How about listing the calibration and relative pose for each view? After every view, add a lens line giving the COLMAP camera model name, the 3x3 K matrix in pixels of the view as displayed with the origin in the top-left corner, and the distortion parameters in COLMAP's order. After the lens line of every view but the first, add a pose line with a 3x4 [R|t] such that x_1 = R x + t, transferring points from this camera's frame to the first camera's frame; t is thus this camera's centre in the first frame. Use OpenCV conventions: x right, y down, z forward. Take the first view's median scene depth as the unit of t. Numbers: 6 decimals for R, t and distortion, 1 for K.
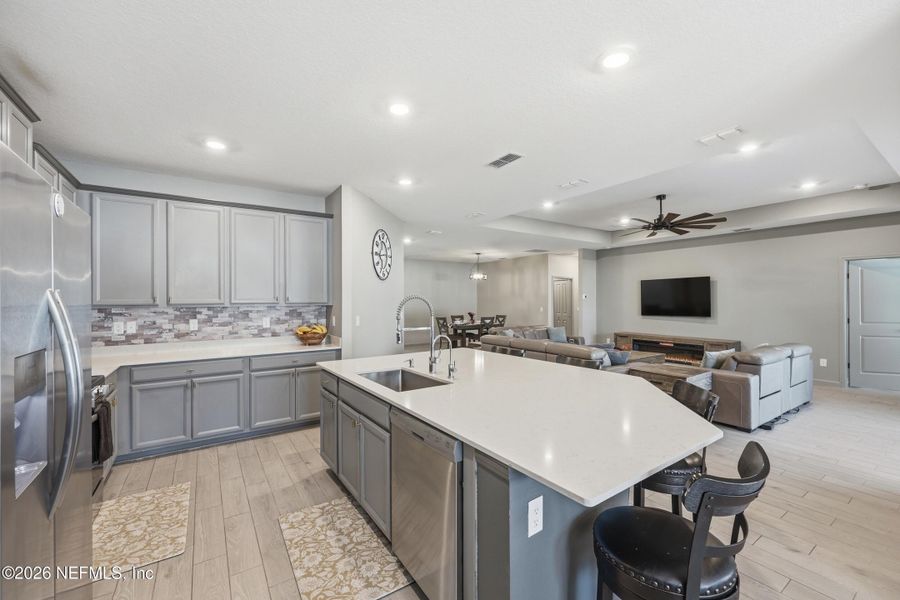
lens RADIAL K [[368.9, 0, 453.7], [0, 368.9, 299.9], [0, 0, 1]] dist [-0.000015, -0.000132]
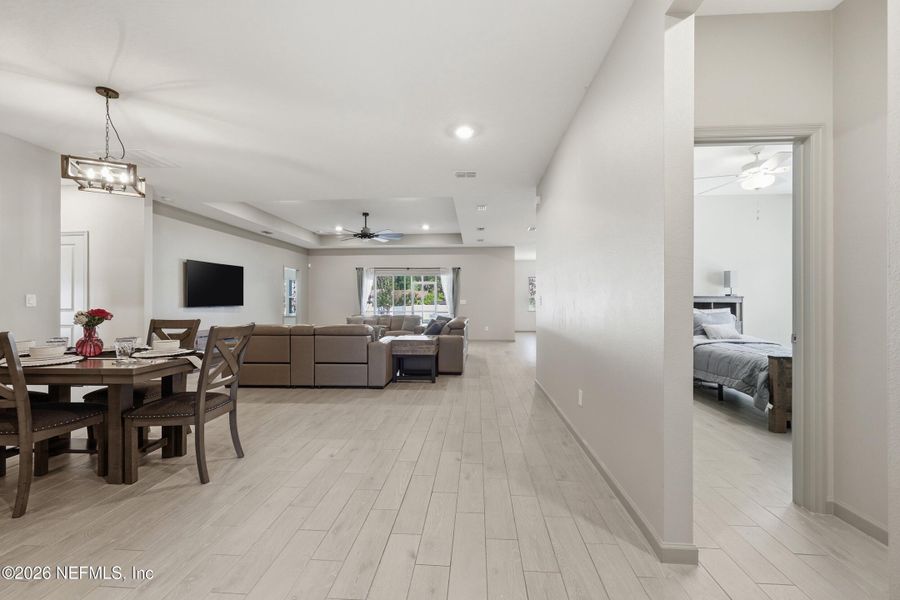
lens RADIAL K [[368.9, 0, 457.2], [0, 368.9, 302.5], [0, 0, 1]] dist [-0.000015, -0.000132]
pose [[-0.798422, 0.003458, 0.602088, -0.364464], [0.000687, 0.999988, -0.004832, 0.037131], [-0.602098, -0.003445, -0.798415, 1.268659]]
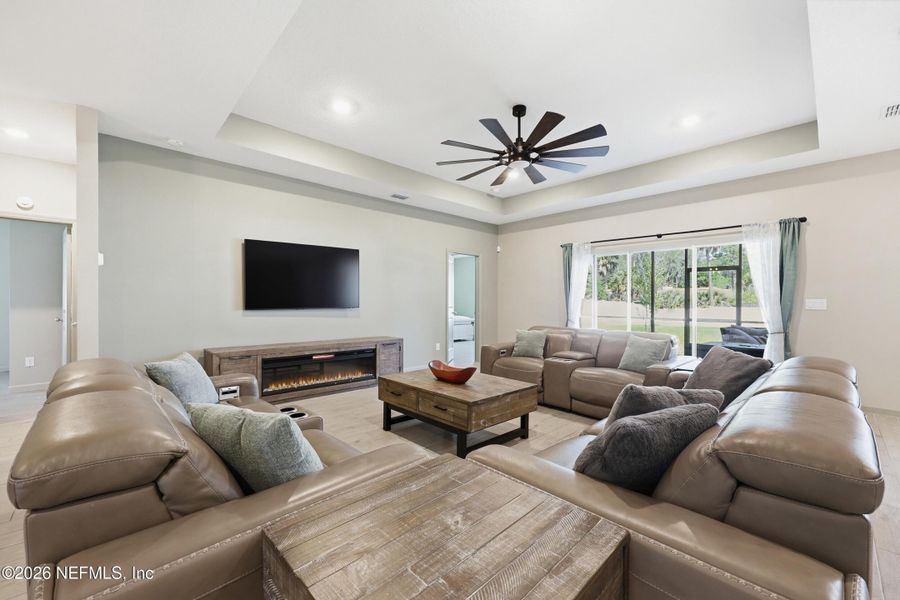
lens RADIAL K [[368.9, 0, 444.4], [0, 368.9, 304.6], [0, 0, 1]] dist [-0.000015, -0.000132]
pose [[-0.165580, -0.005675, 0.986180, -0.026079], [-0.004453, 0.999978, 0.005007, 0.031200], [-0.986186, -0.003563, -0.165601, 0.820908]]
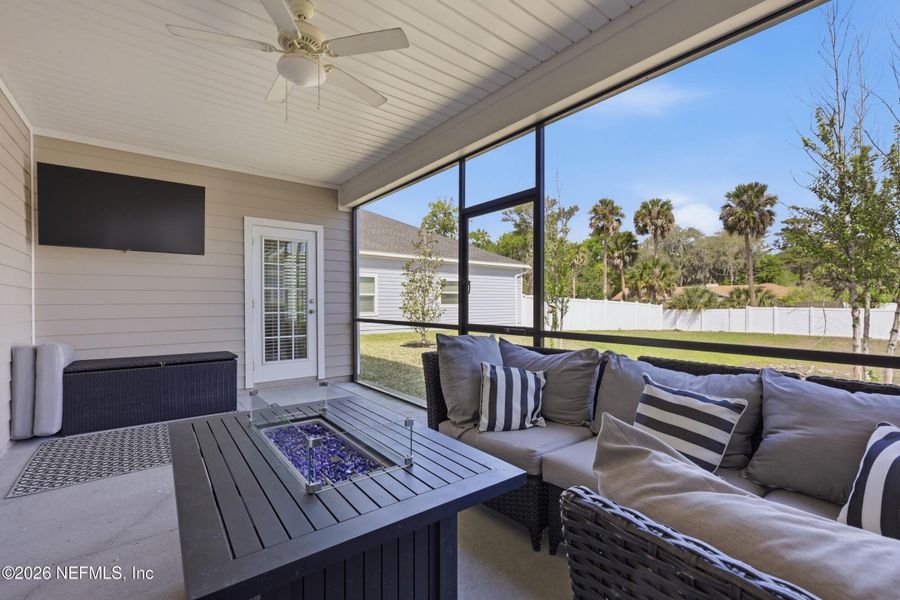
lens RADIAL K [[386.4, 0, 453.1], [0, 386.4, 302.1], [0, 0, 1]] dist [-0.000459, -0.000062]
pose [[-0.065425, 0.008689, 0.997820, 0.029403], [-0.004131, 0.999951, -0.008978, 0.034391], [-0.997849, -0.004710, -0.065386, 0.715398]]
